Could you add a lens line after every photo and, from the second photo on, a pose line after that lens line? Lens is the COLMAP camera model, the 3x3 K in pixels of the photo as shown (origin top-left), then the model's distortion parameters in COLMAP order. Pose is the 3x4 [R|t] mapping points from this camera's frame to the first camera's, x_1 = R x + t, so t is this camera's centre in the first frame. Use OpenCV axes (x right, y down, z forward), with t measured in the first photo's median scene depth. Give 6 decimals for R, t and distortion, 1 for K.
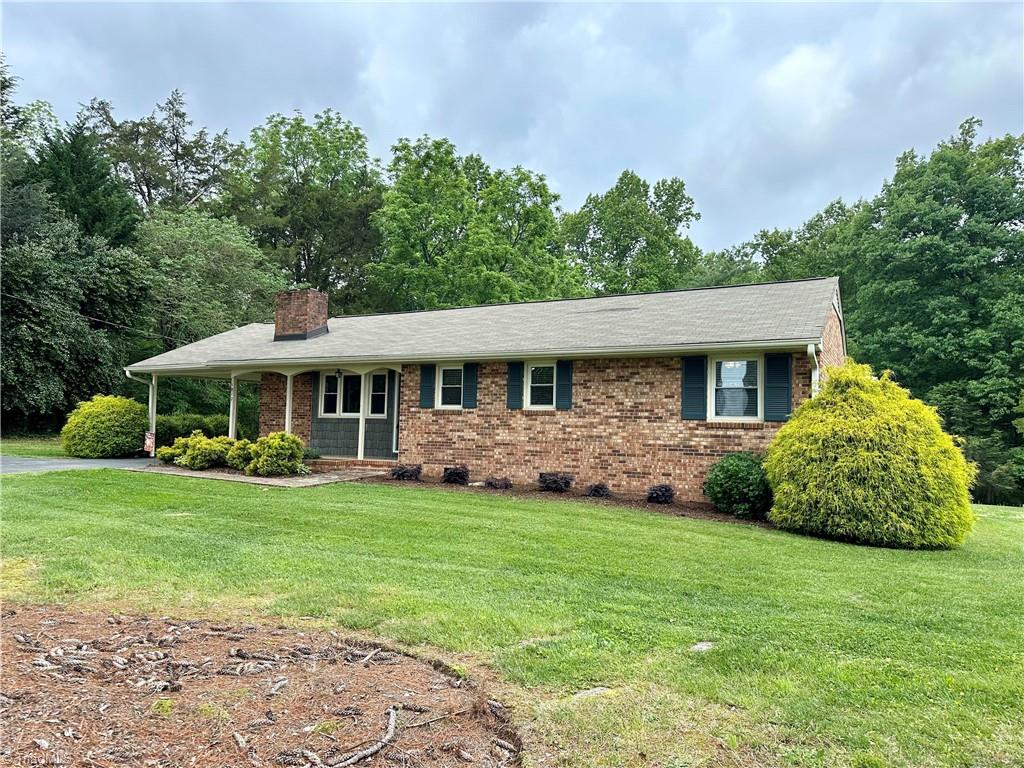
lens RADIAL K [[727.9, 0, 519.7], [0, 727.9, 386.2], [0, 0, 1]] dist [0.032562, -0.032454]
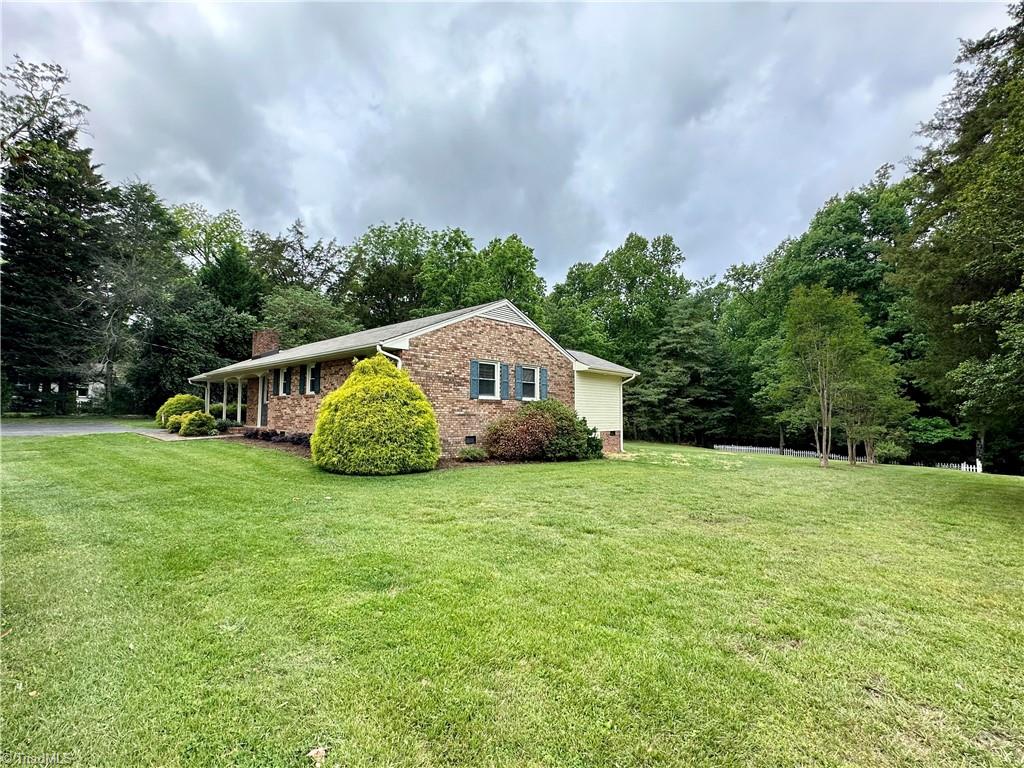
lens RADIAL K [[476.4, 0, 510.3], [0, 476.4, 387.0], [0, 0, 1]] dist [-0.003918, -0.000440]
pose [[0.966462, -0.031564, -0.254862, 0.208891], [0.032323, 0.999477, -0.001213, 0.009097], [0.254767, -0.007066, 0.966977, 0.021766]]
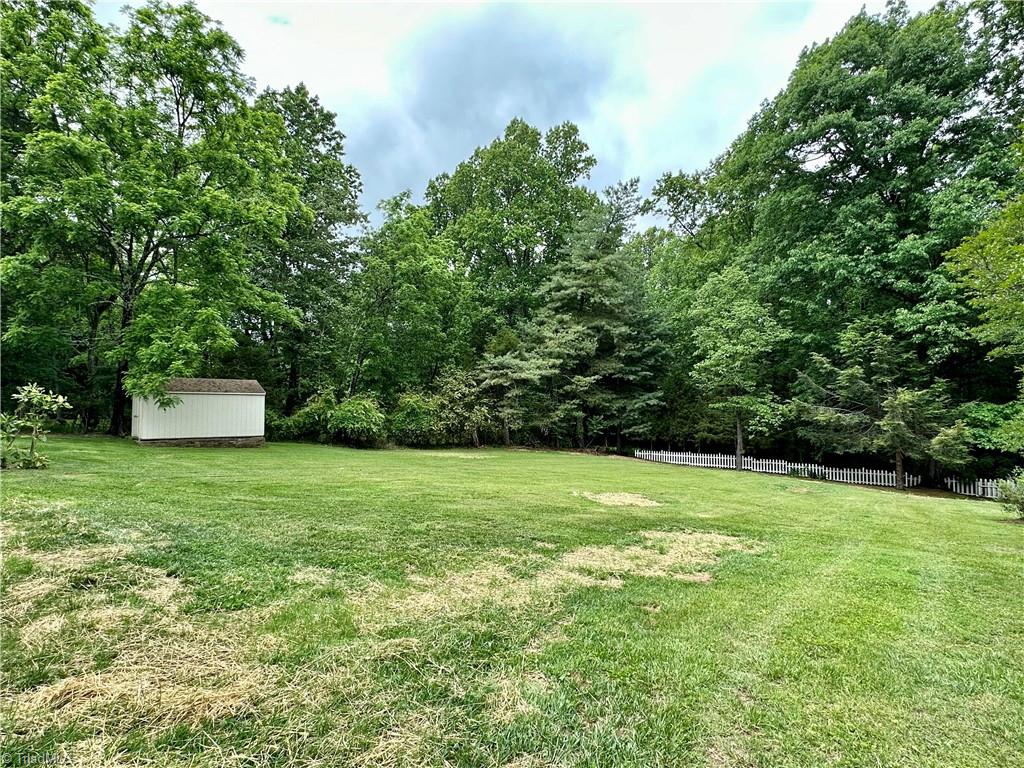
lens RADIAL K [[542.5, 0, 515.1], [0, 542.5, 386.4], [0, 0, 1]] dist [0.000800, 0.001760]
pose [[0.994504, -0.027121, -0.101126, 0.296187], [0.029390, 0.999347, 0.021010, 0.043782], [0.100491, -0.023867, 0.994652, 0.438126]]
